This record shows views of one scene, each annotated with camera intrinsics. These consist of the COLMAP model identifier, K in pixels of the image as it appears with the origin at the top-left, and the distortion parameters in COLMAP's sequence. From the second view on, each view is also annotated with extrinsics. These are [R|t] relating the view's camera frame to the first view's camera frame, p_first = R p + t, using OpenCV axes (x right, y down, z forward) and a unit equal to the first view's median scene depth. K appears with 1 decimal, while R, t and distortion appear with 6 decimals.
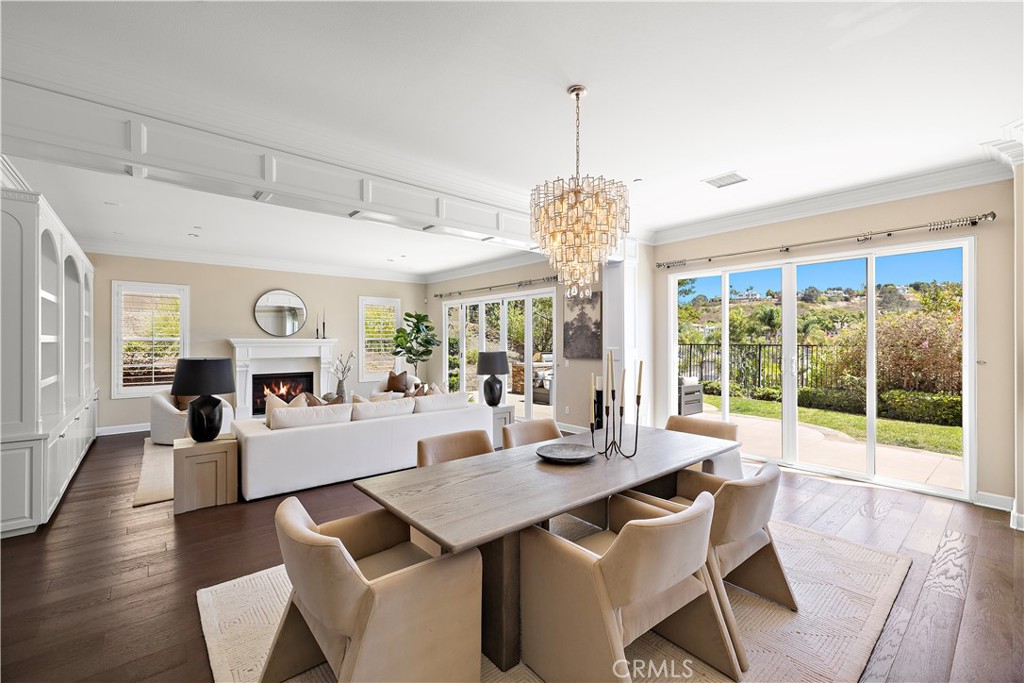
lens RADIAL K [[433.6, 0, 518.6], [0, 433.6, 342.1], [0, 0, 1]] dist [0.004370, 0.000796]
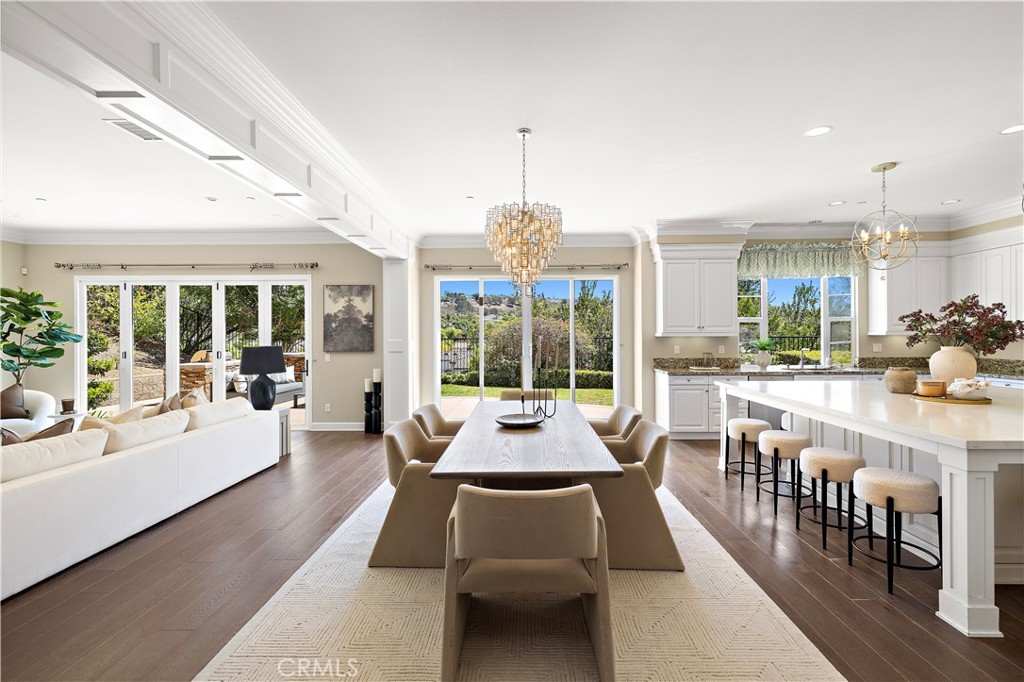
lens RADIAL K [[433.6, 0, 519.2], [0, 433.6, 335.6], [0, 0, 1]] dist [0.004370, 0.000796]
pose [[0.663566, -0.000623, 0.748118, -0.293013], [0.005384, 0.999978, -0.003943, 0.006277], [-0.748098, 0.006644, 0.663555, 0.063134]]
